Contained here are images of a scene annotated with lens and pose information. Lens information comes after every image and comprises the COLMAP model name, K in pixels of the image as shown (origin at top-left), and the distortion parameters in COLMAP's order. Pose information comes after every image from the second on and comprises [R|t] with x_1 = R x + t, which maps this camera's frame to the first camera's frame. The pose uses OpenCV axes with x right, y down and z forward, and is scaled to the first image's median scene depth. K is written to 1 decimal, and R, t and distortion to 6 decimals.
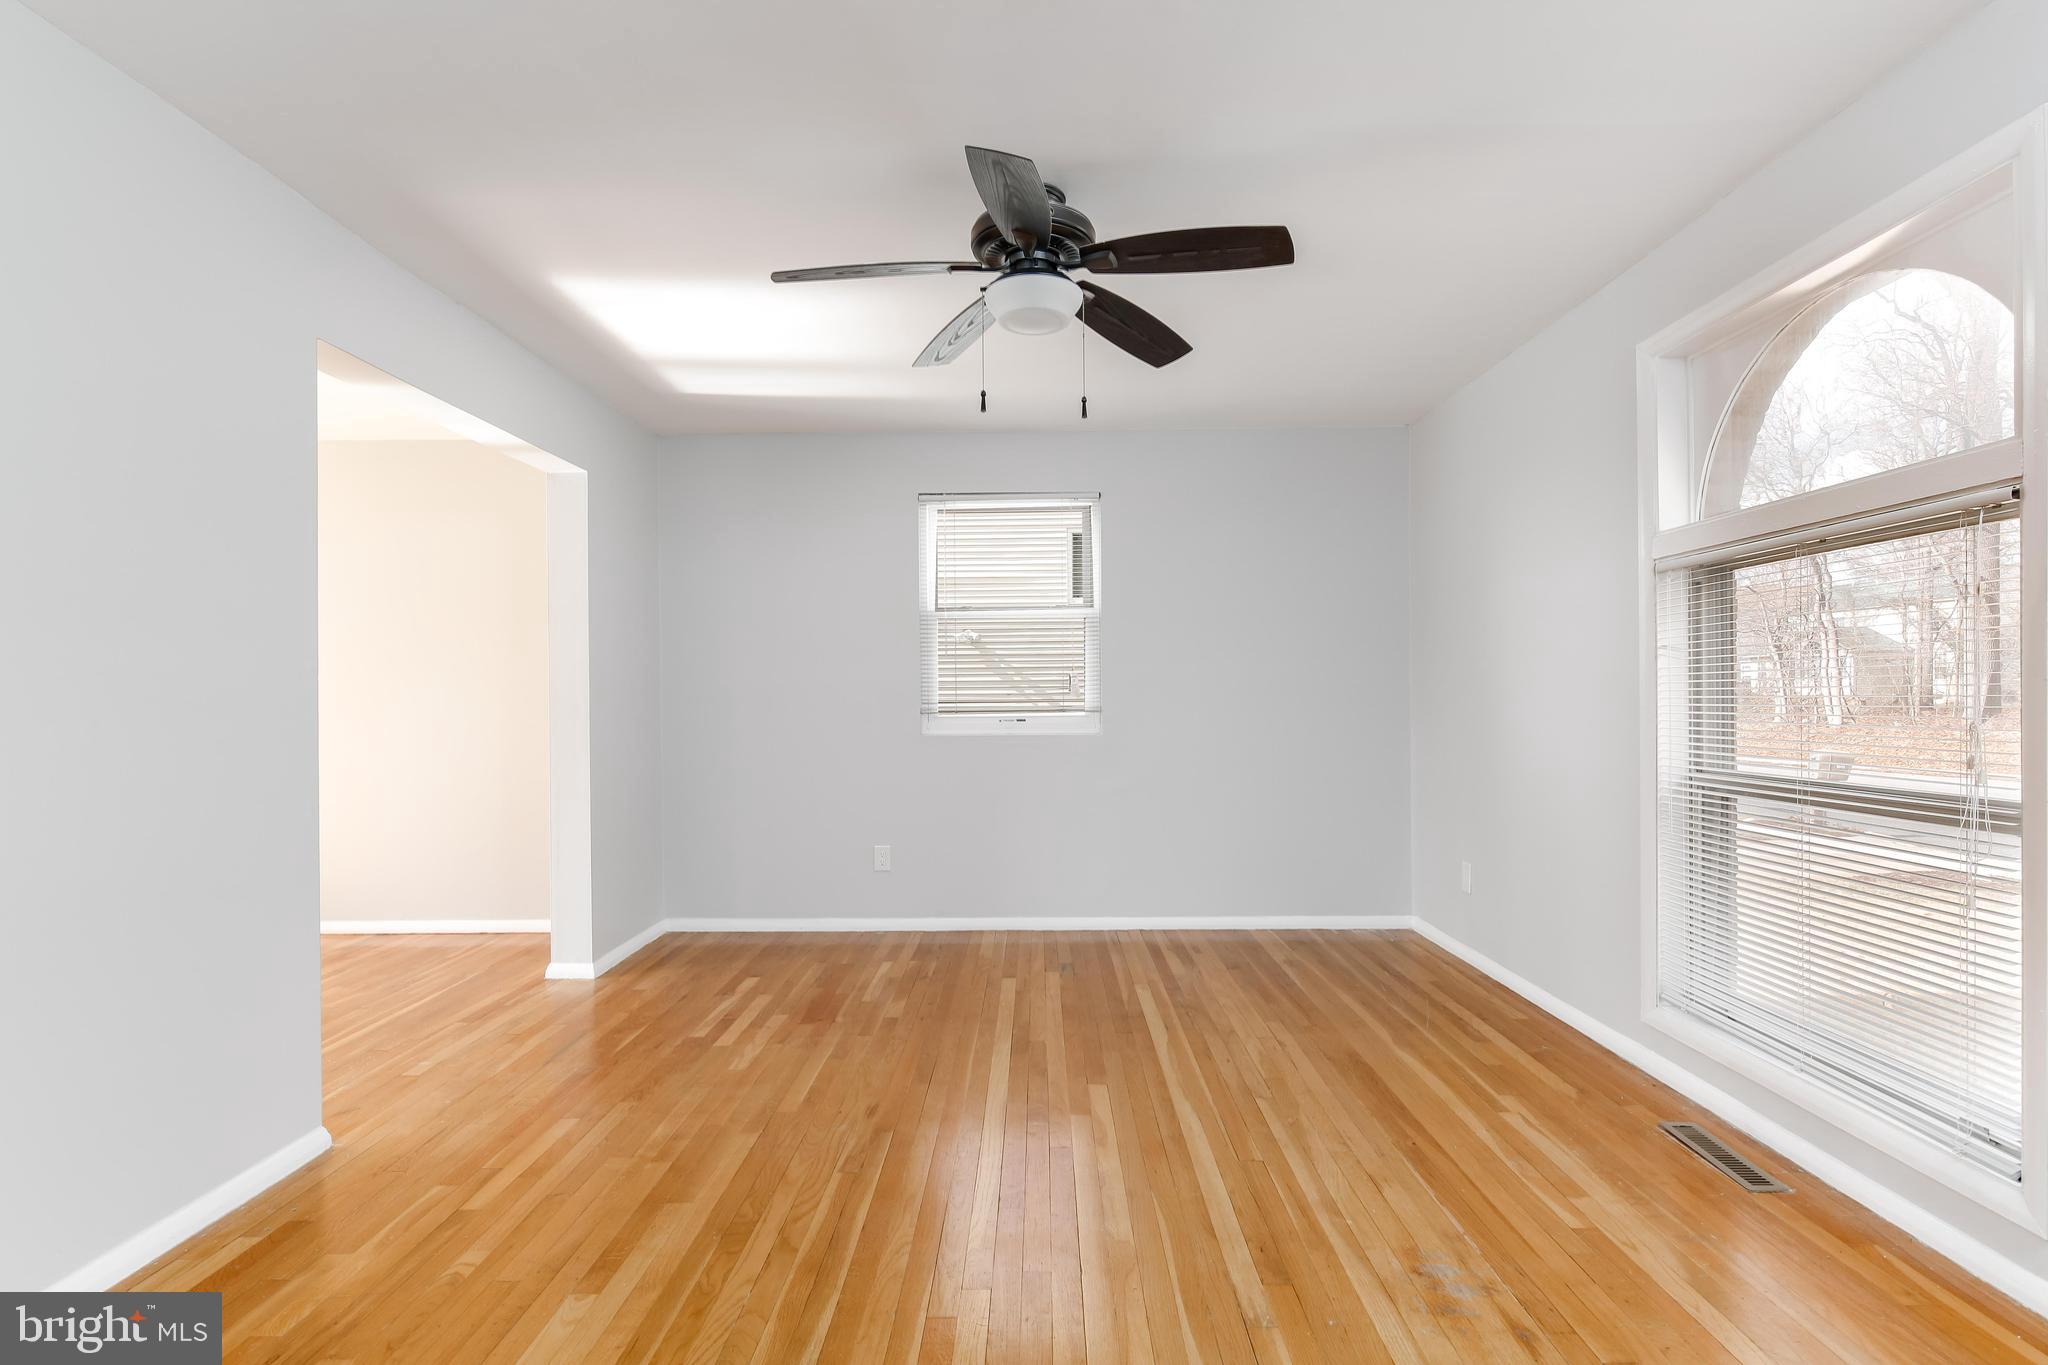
lens RADIAL K [[986.2, 0, 1038.1], [0, 986.2, 651.5], [0, 0, 1]] dist [-0.001586, -0.000779]
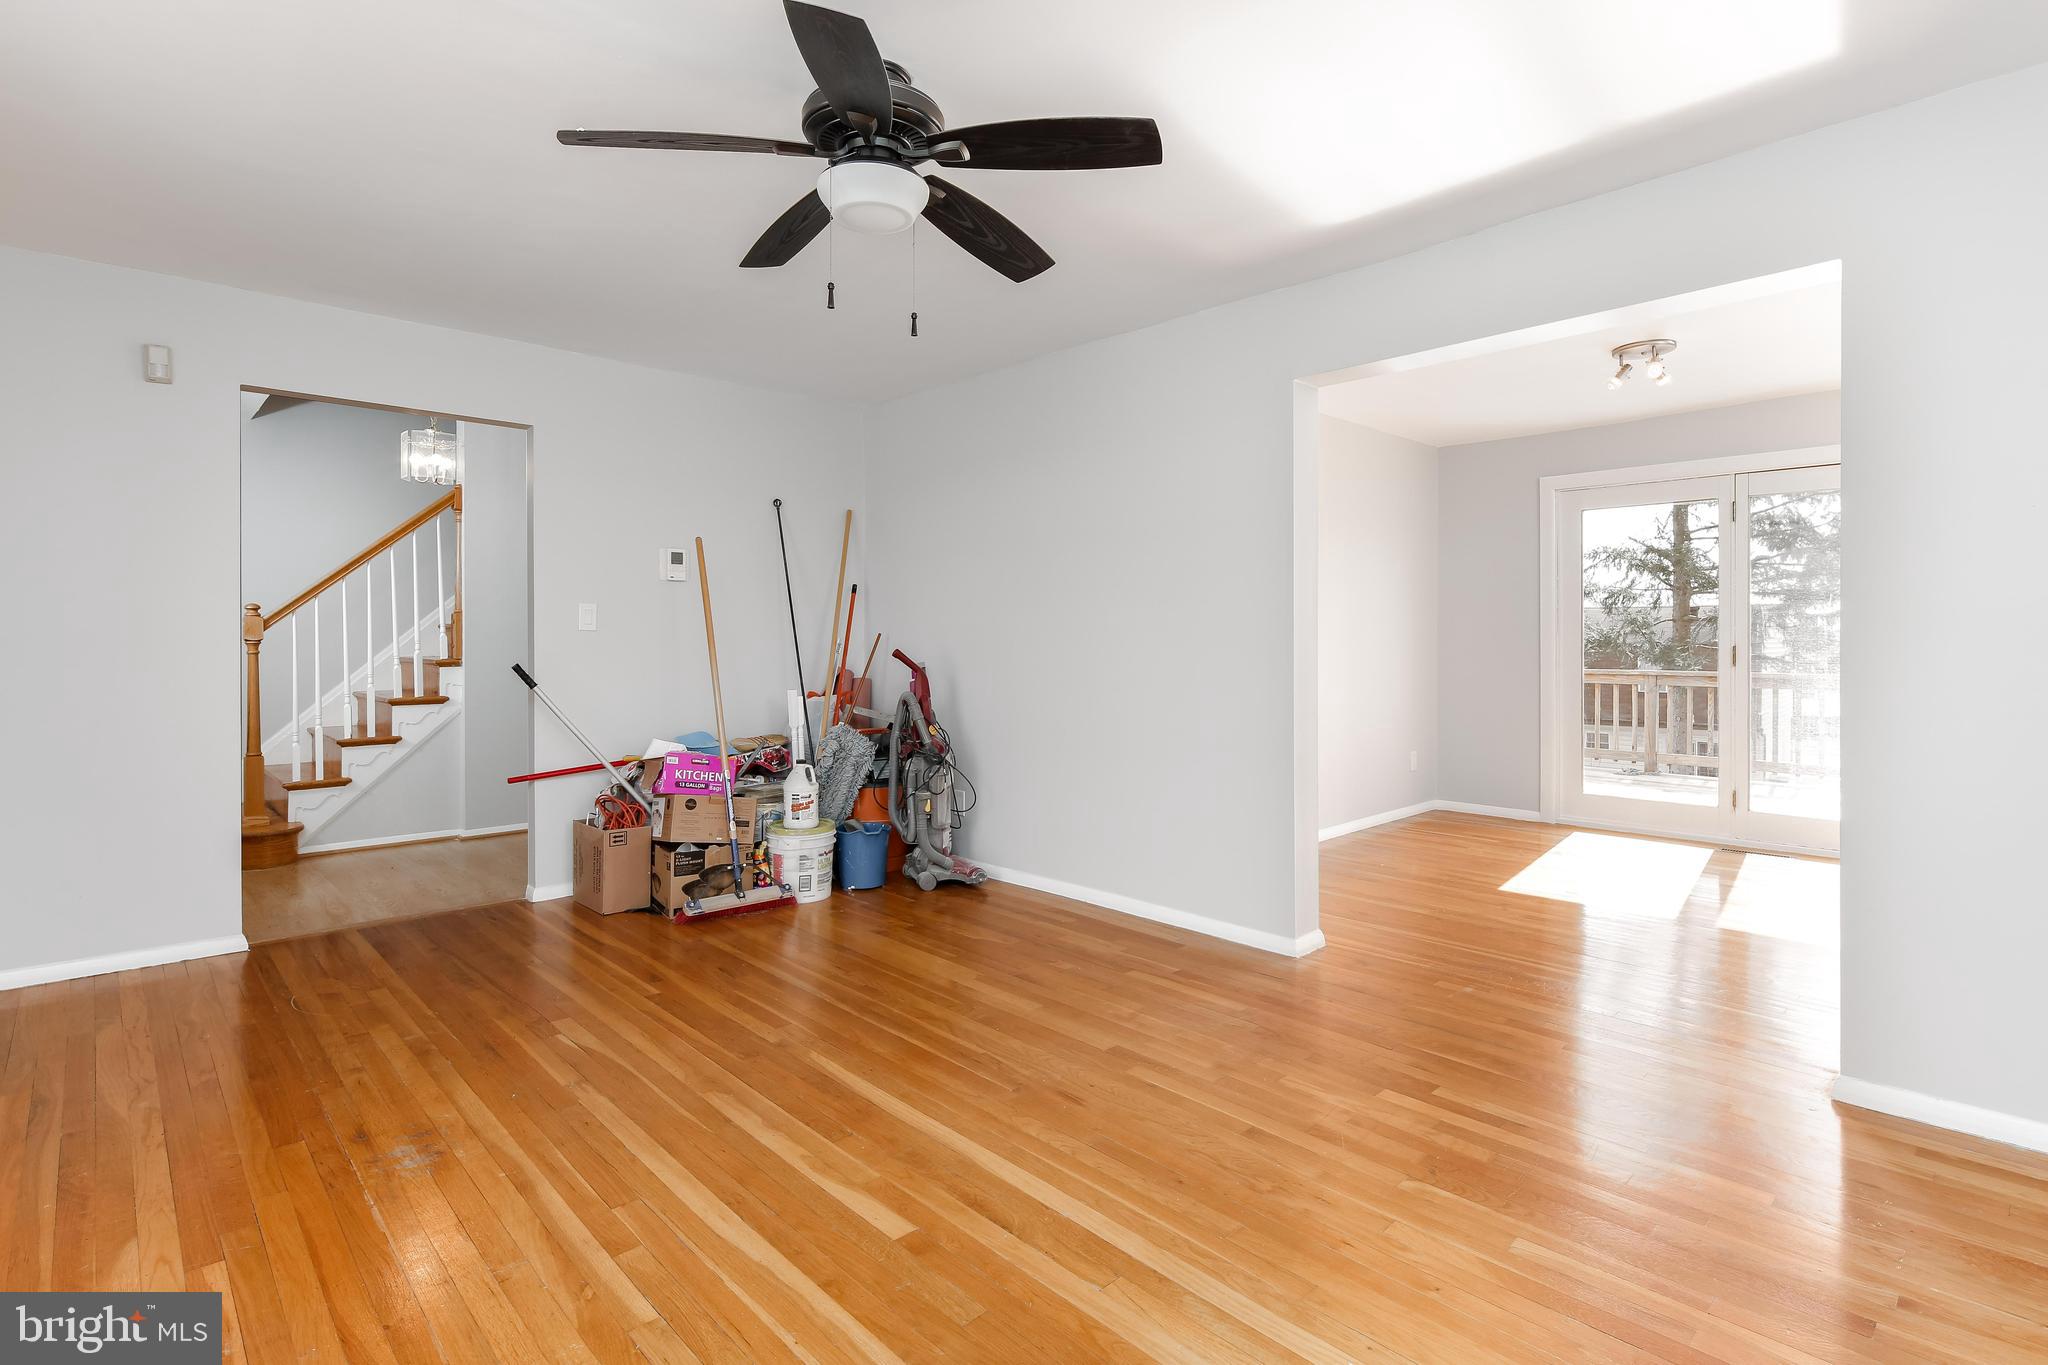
lens RADIAL K [[986.2, 0, 1038.1], [0, 986.2, 651.5], [0, 0, 1]] dist [-0.001586, -0.000779]
pose [[-0.716640, 0.019871, -0.697160, 0.394988], [0.037858, 0.999229, -0.010436, 0.053938], [0.696415, -0.033872, -0.716839, 1.362753]]
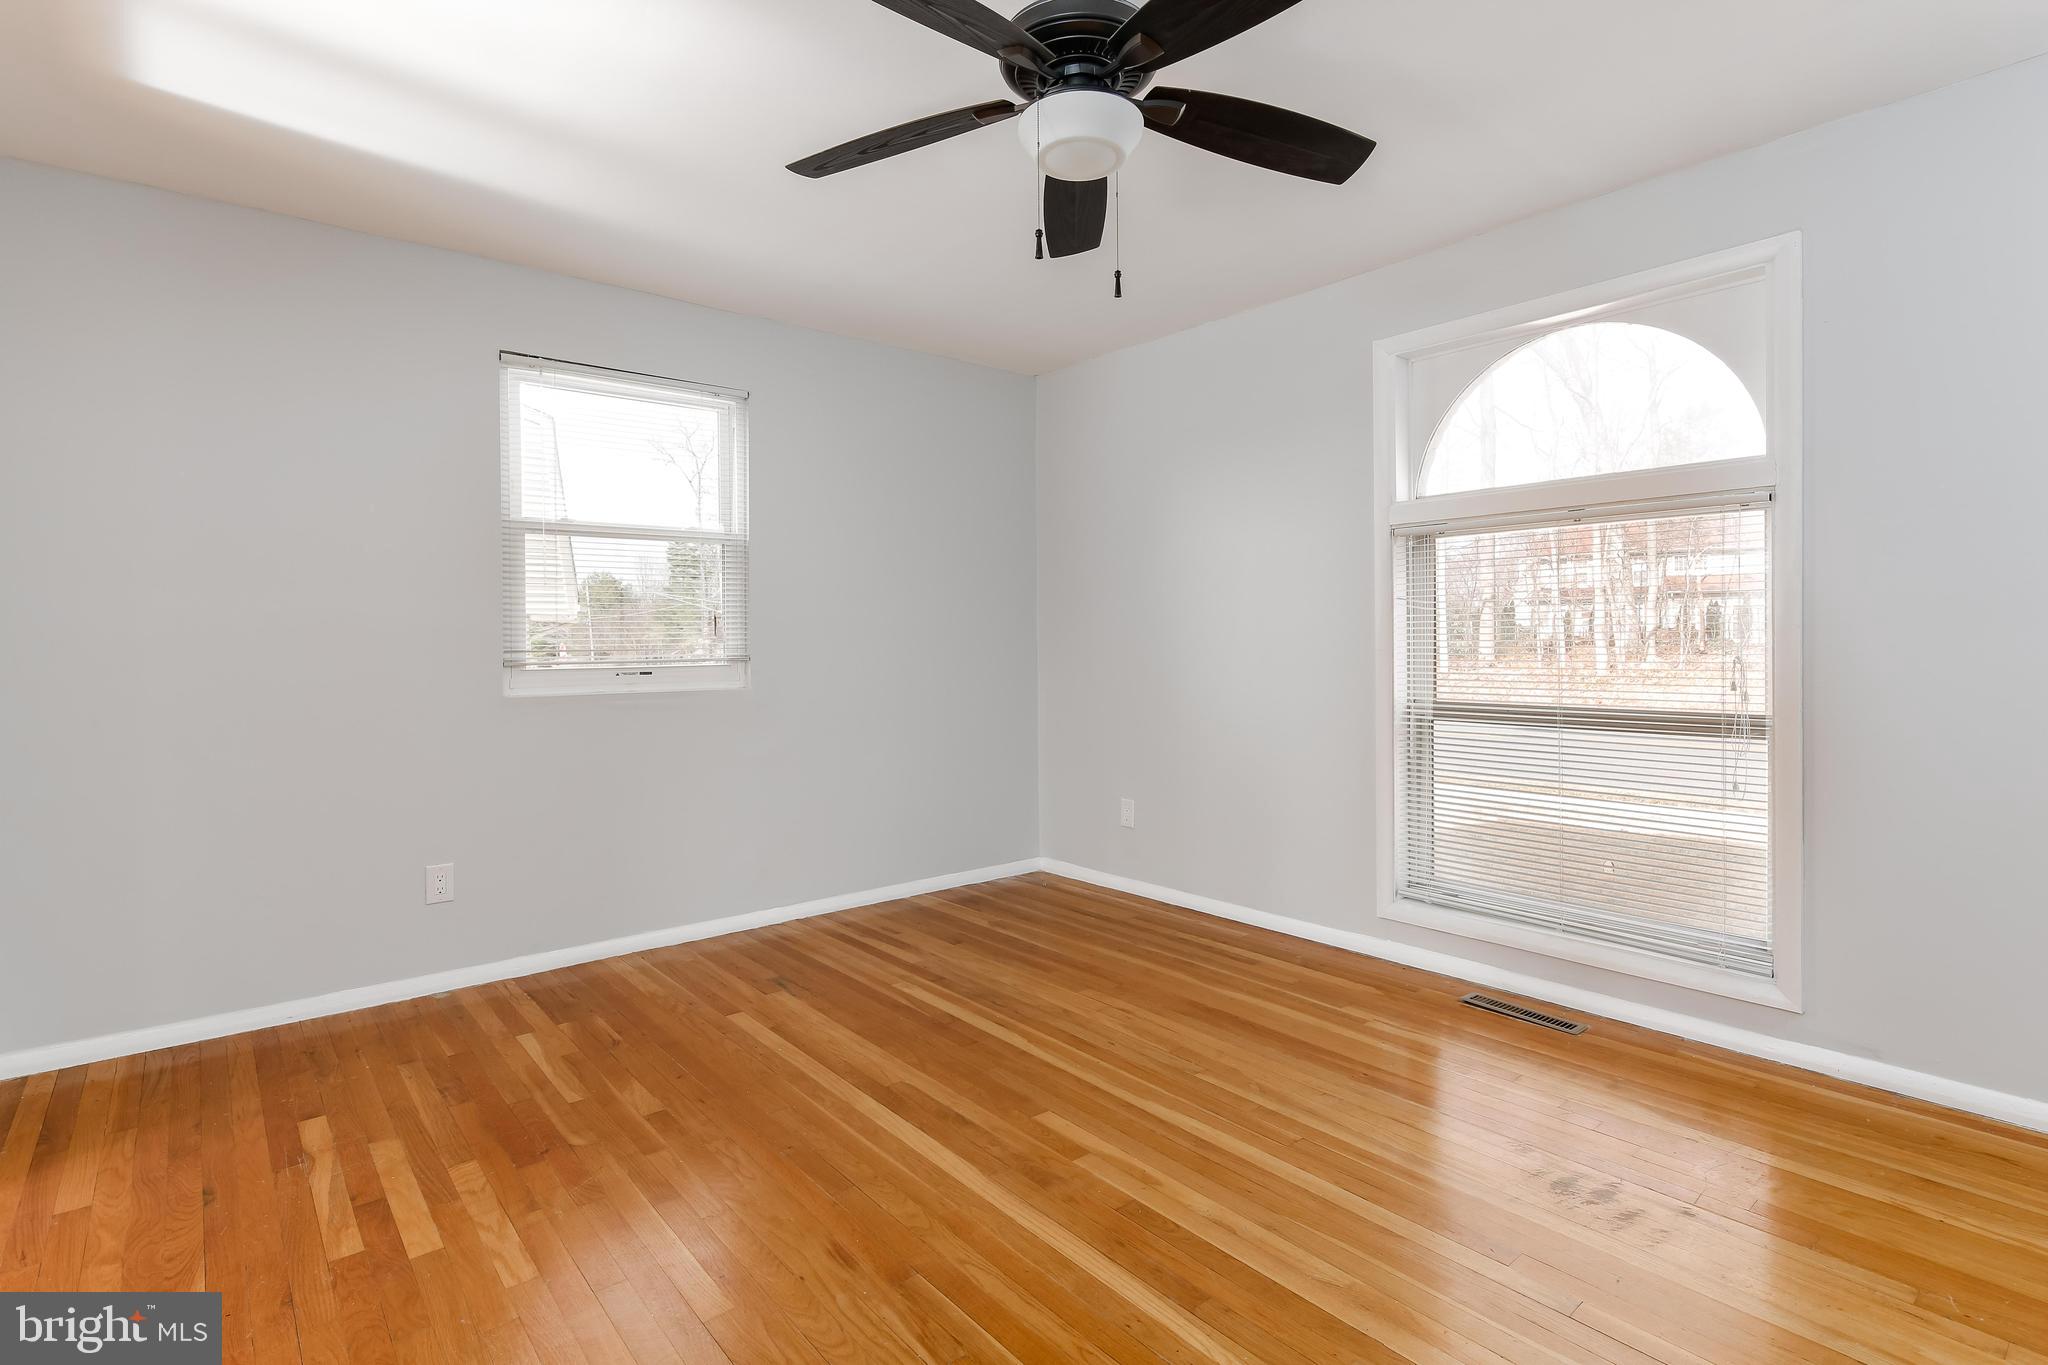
lens RADIAL K [[991.1, 0, 1027.9], [0, 991.1, 622.7], [0, 0, 1]] dist [0.000773, -0.001571]
pose [[0.761785, 0.010679, 0.647741, -0.428108], [-0.027745, 0.999485, 0.016153, 0.015471], [-0.647235, -0.030277, 0.761689, 0.344396]]
